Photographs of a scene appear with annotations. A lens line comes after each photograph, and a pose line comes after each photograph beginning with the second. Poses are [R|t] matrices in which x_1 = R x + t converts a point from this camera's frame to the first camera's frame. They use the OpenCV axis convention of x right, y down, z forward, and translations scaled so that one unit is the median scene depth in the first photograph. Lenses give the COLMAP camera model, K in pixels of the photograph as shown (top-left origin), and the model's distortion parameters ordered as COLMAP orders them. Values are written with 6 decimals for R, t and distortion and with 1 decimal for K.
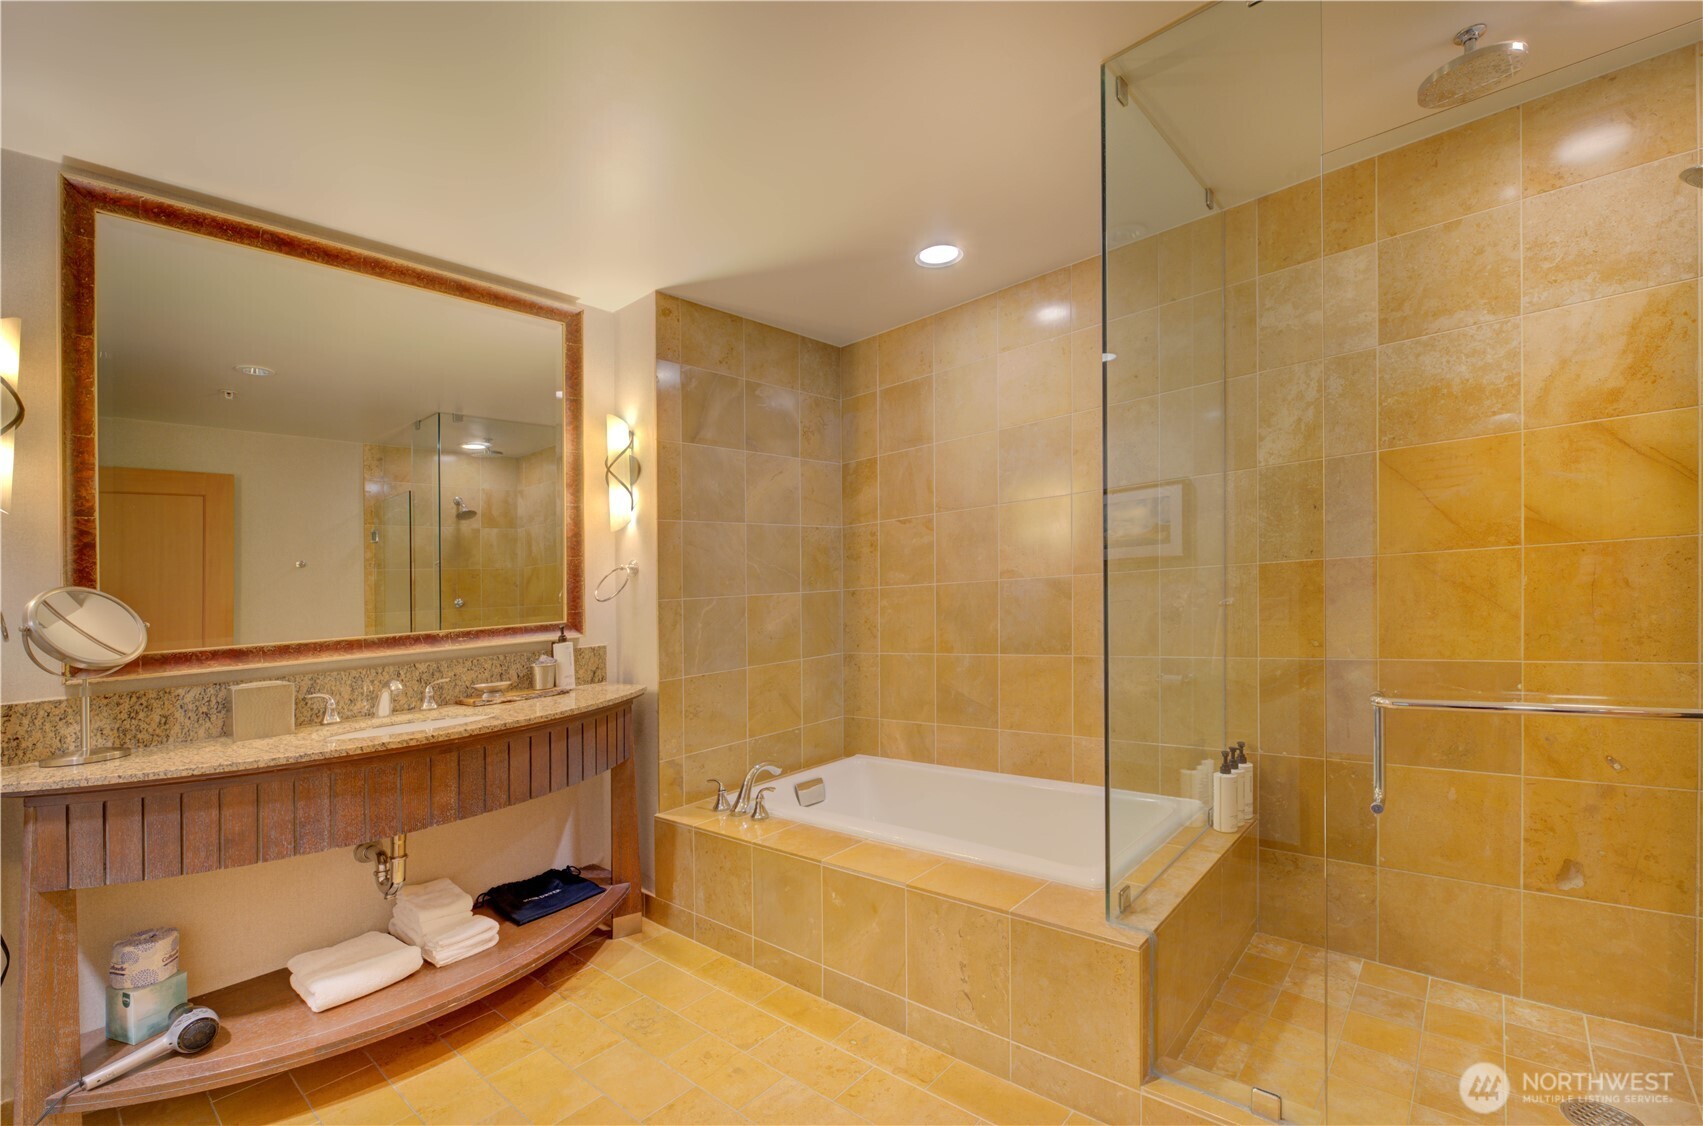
lens RADIAL K [[739.6, 0, 851.7], [0, 739.6, 607.1], [0, 0, 1]] dist [0.009143, -0.009353]
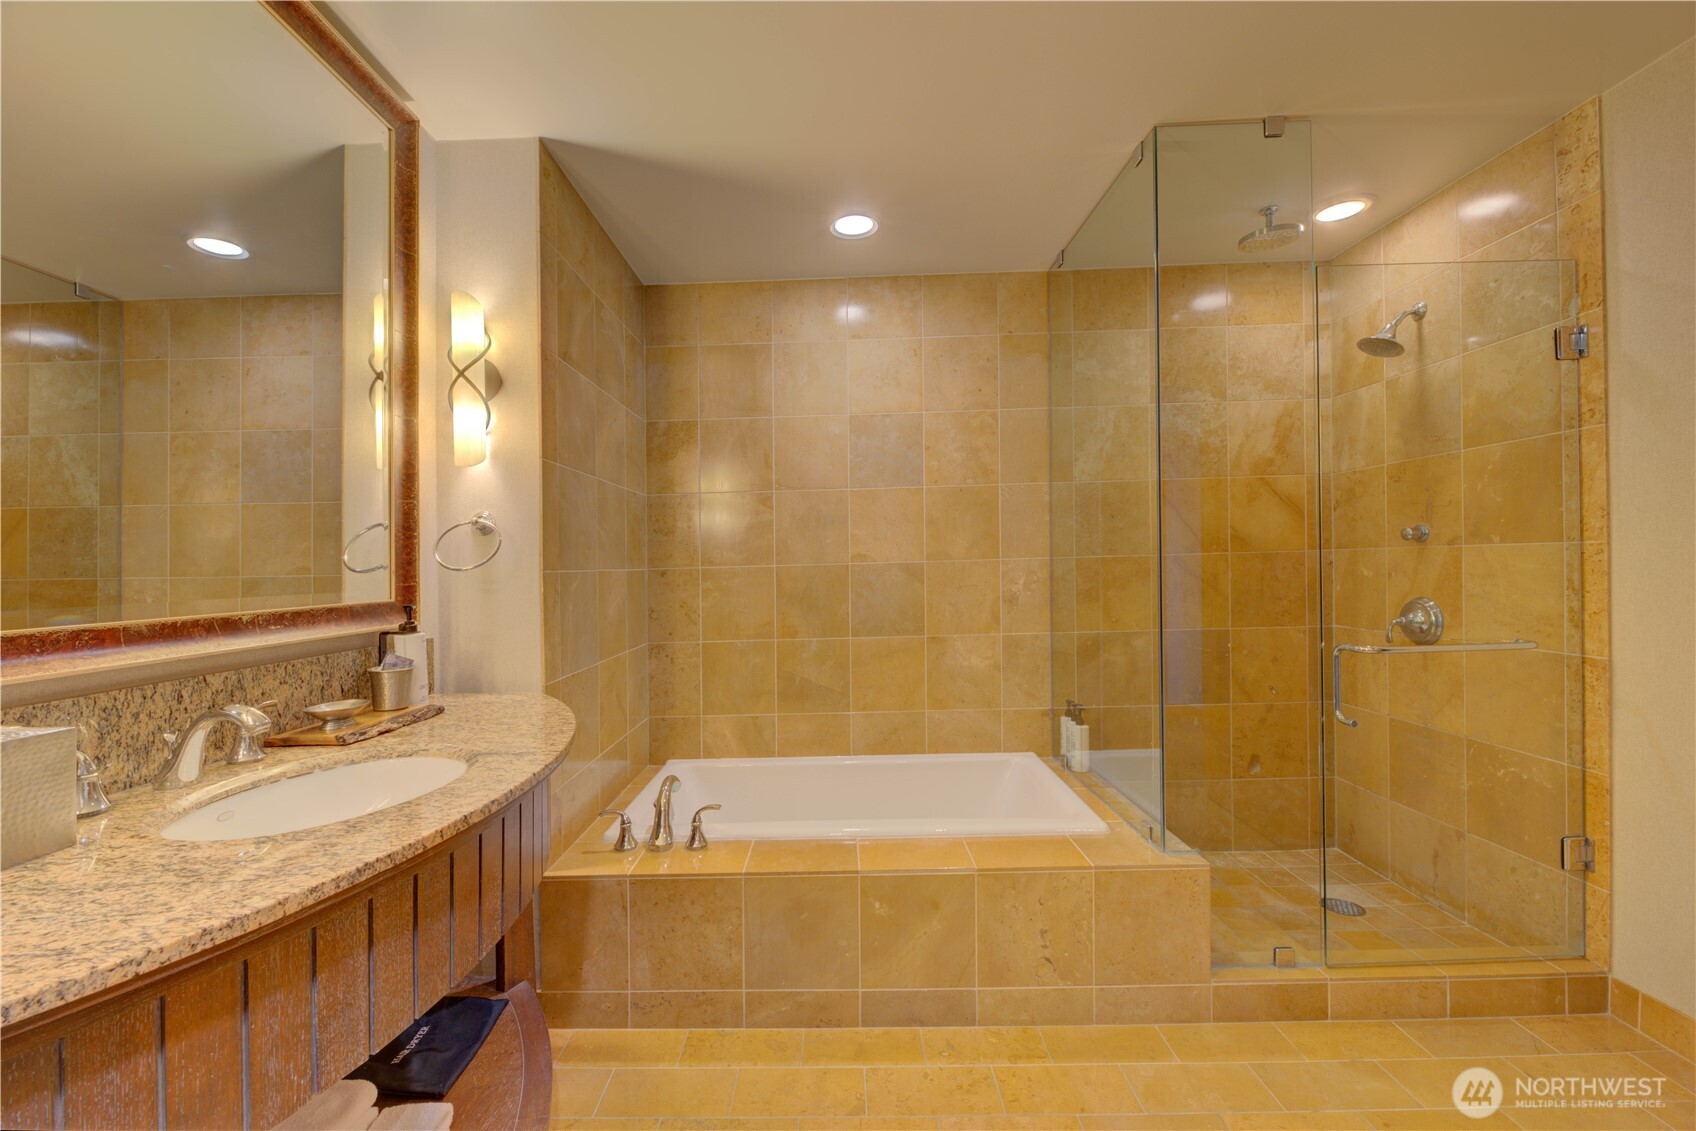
lens RADIAL K [[725.3, 0, 840.3], [0, 725.3, 595.4], [0, 0, 1]] dist [0.010590, -0.013131]
pose [[0.759169, 0.012648, 0.650770, -0.576303], [-0.005397, 0.999899, -0.013138, 0.025039], [-0.650871, 0.006461, 0.759161, 0.329492]]
